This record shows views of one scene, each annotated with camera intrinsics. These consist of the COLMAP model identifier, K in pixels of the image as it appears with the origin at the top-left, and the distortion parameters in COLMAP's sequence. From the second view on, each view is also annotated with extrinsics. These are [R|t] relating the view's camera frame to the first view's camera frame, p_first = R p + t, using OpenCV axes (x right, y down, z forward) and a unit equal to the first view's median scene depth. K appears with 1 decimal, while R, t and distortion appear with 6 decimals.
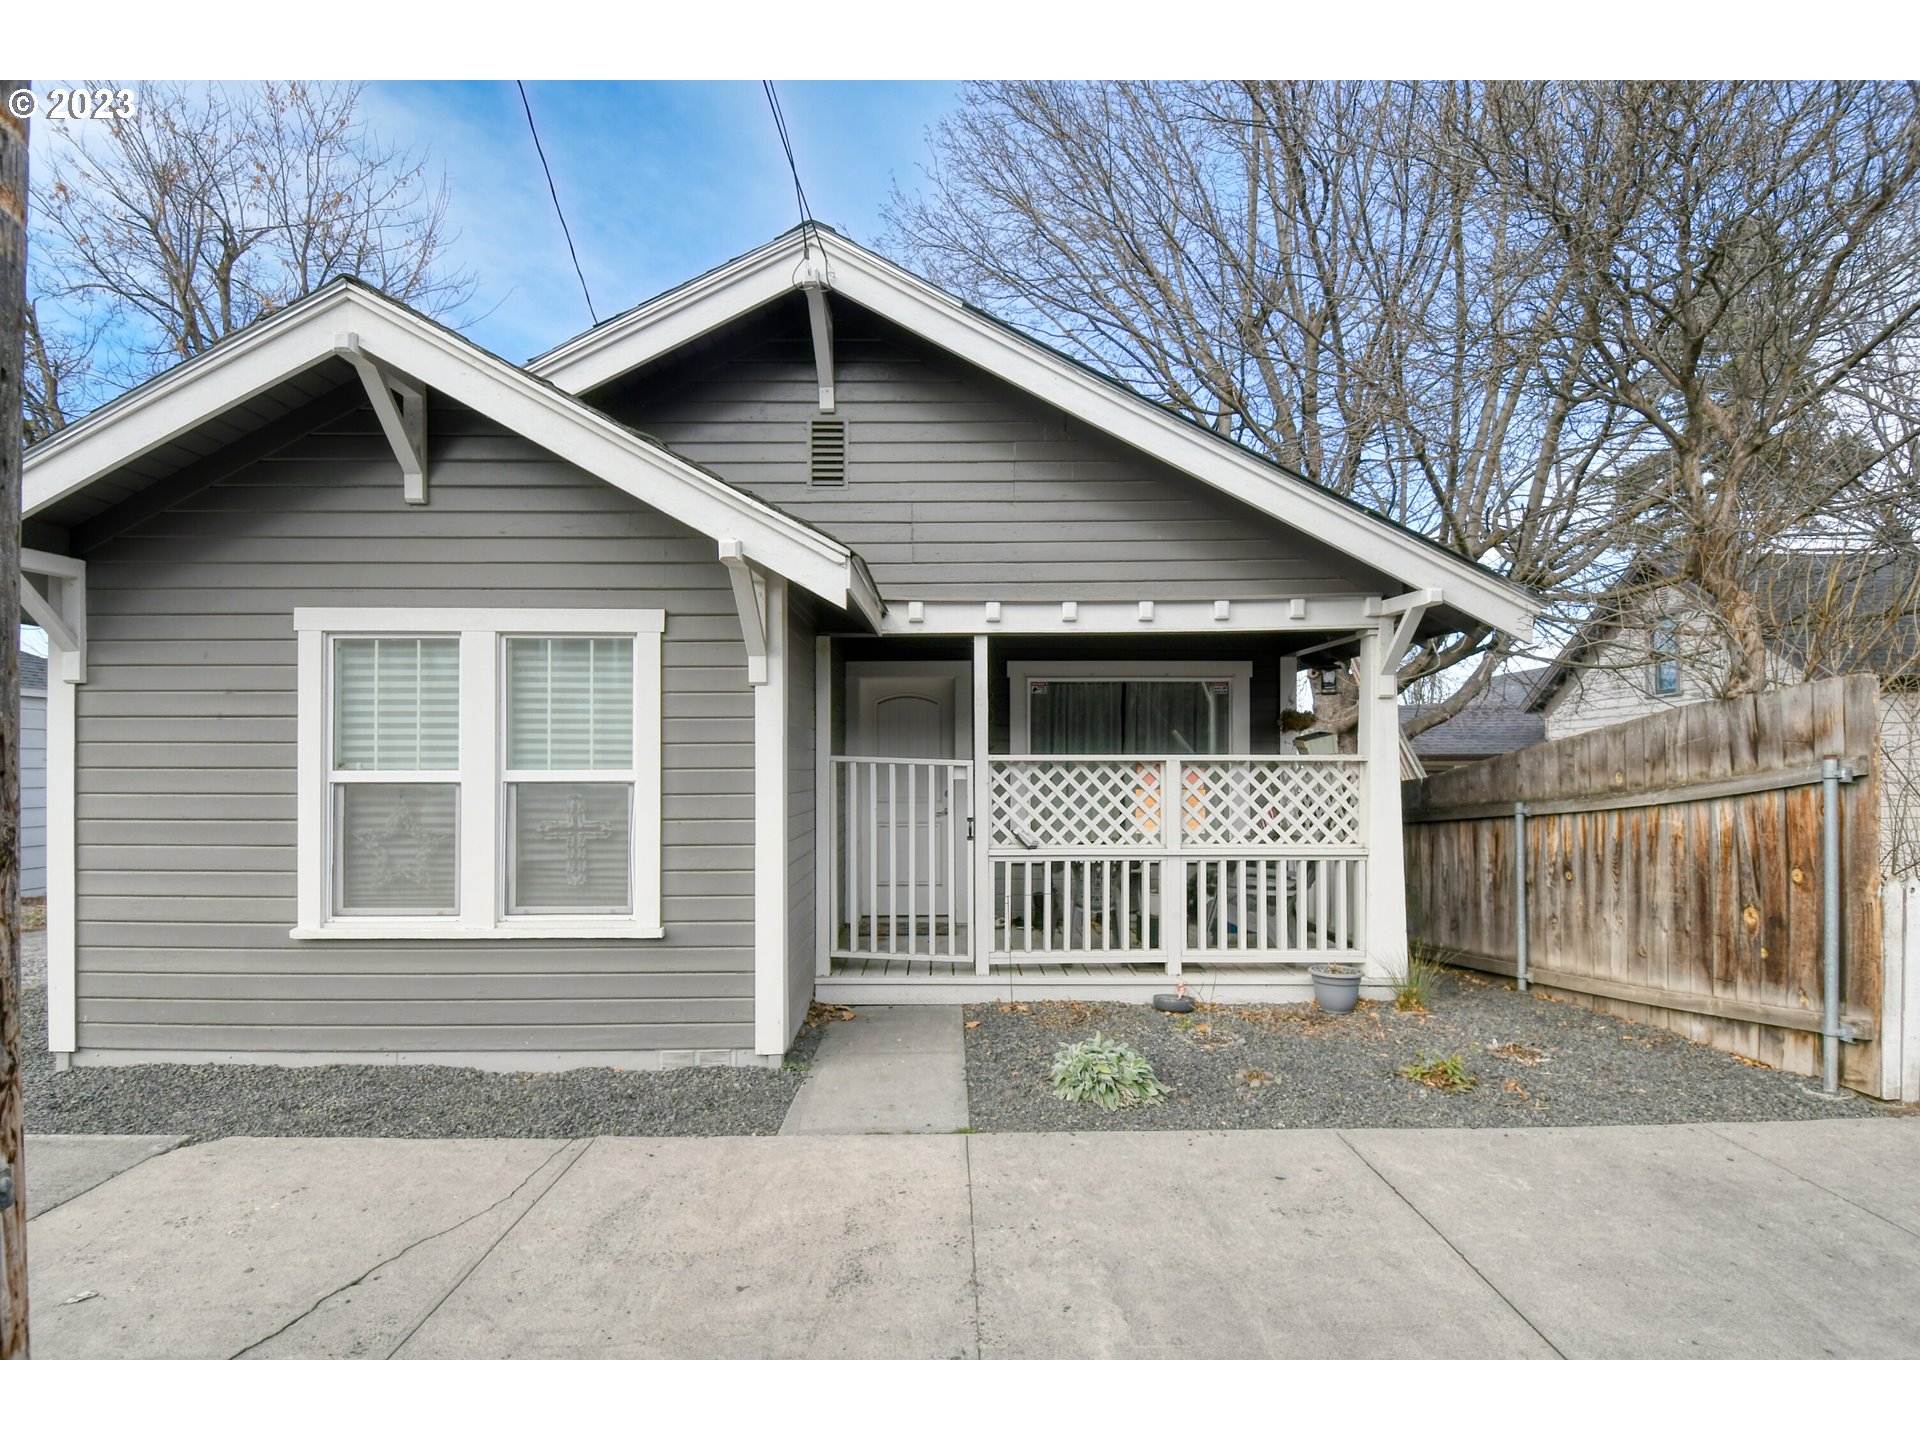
lens RADIAL K [[948.2, 0, 966.4], [0, 948.2, 676.0], [0, 0, 1]] dist [0.012812, -0.023089]
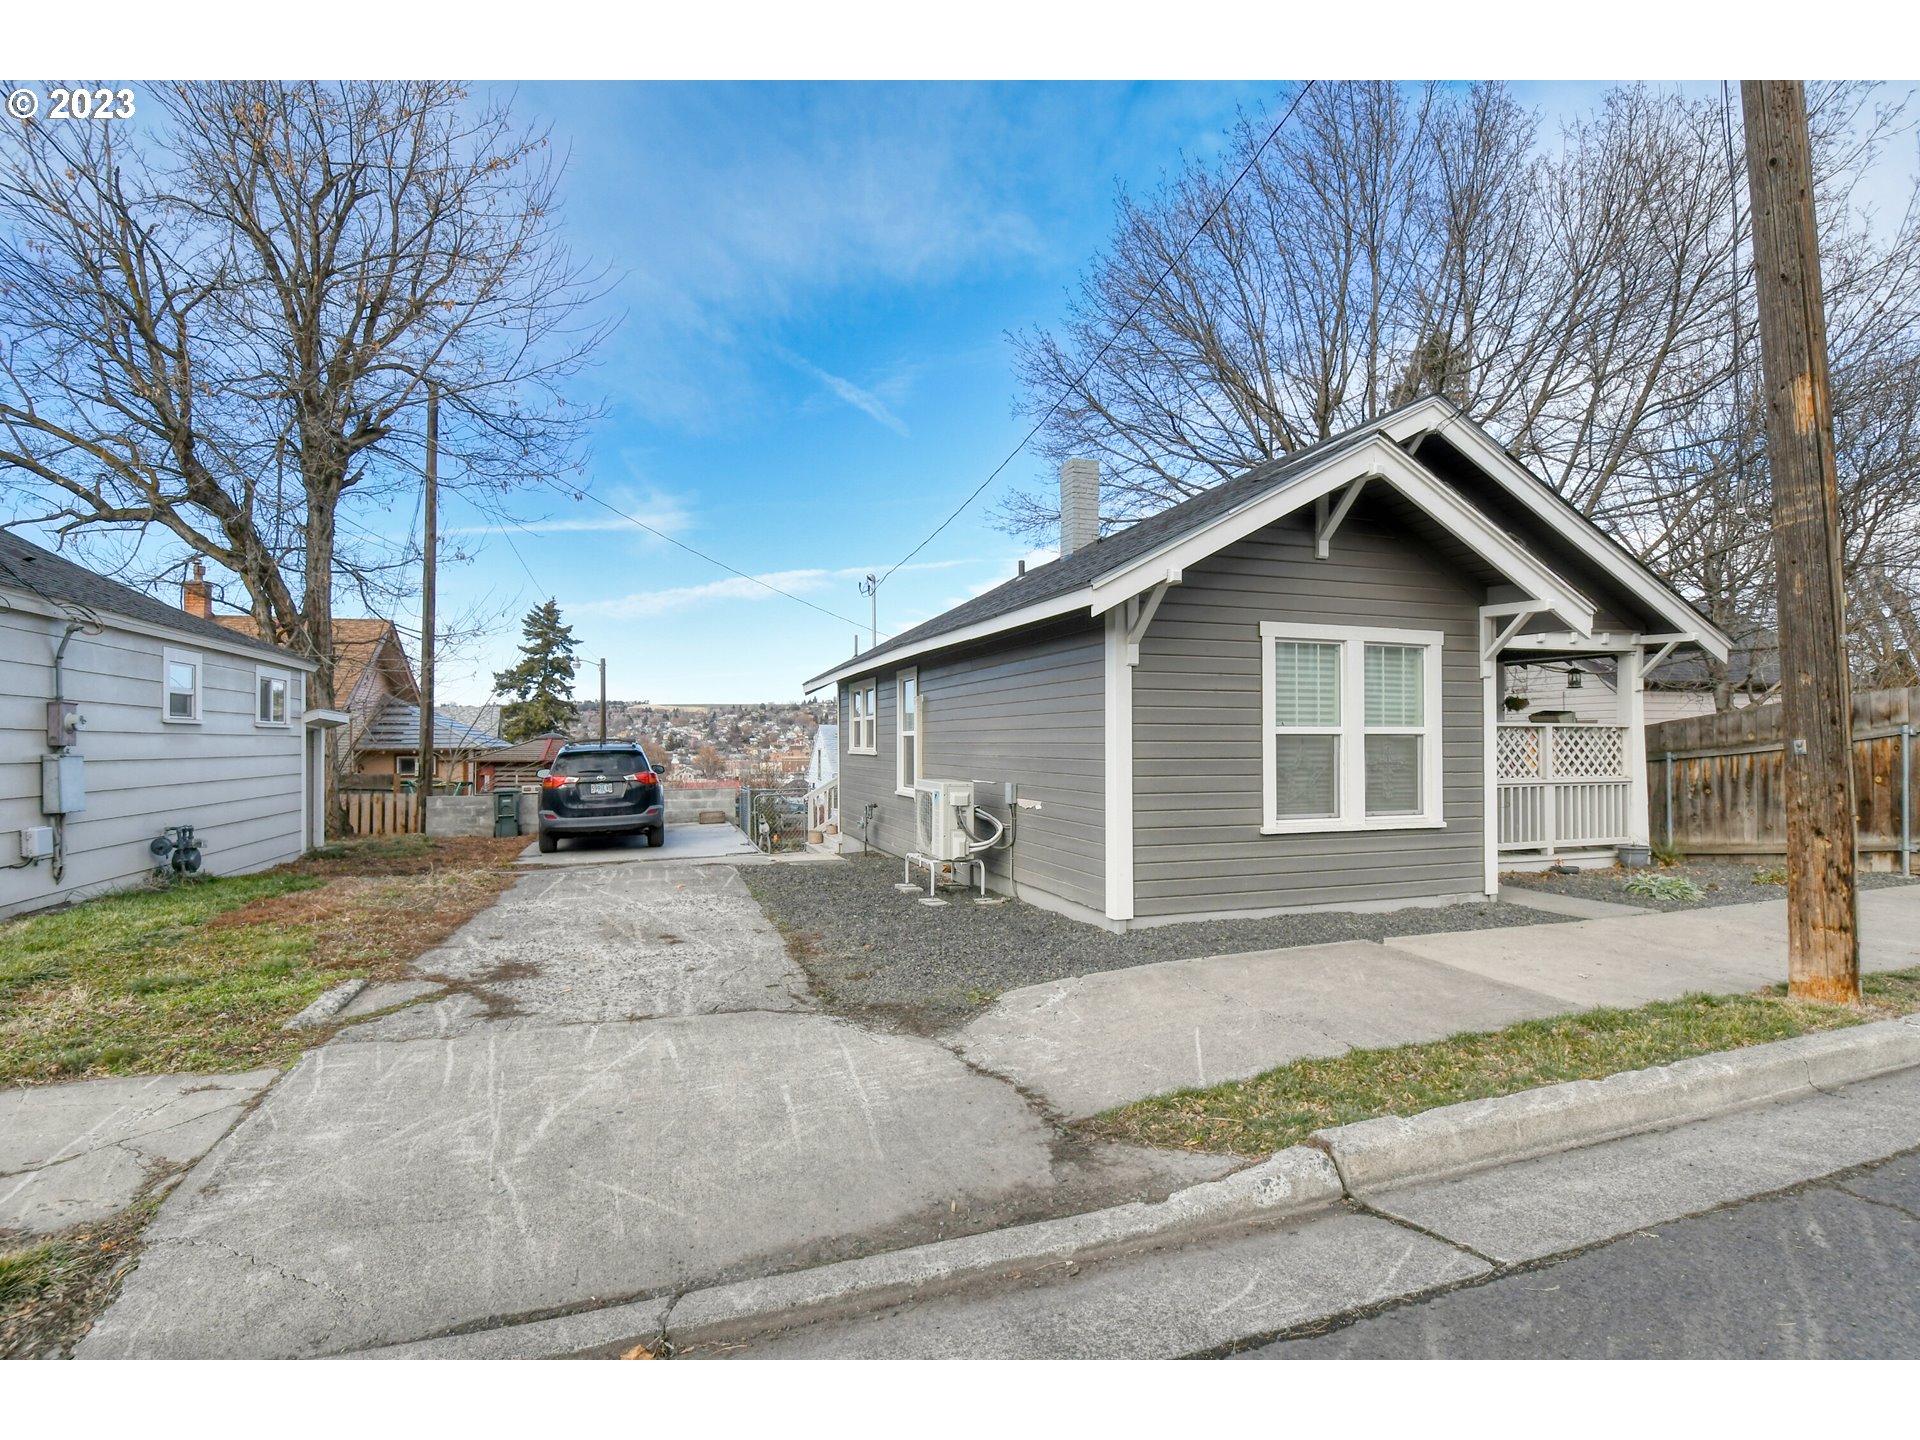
lens RADIAL K [[931.6, 0, 961.4], [0, 931.6, 633.6], [0, 0, 1]] dist [0.002410, -0.020991]
pose [[0.948283, 0.040208, 0.314869, -1.638520], [-0.033625, 0.999088, -0.026315, 0.005491], [-0.315640, 0.014367, 0.948770, -0.289934]]
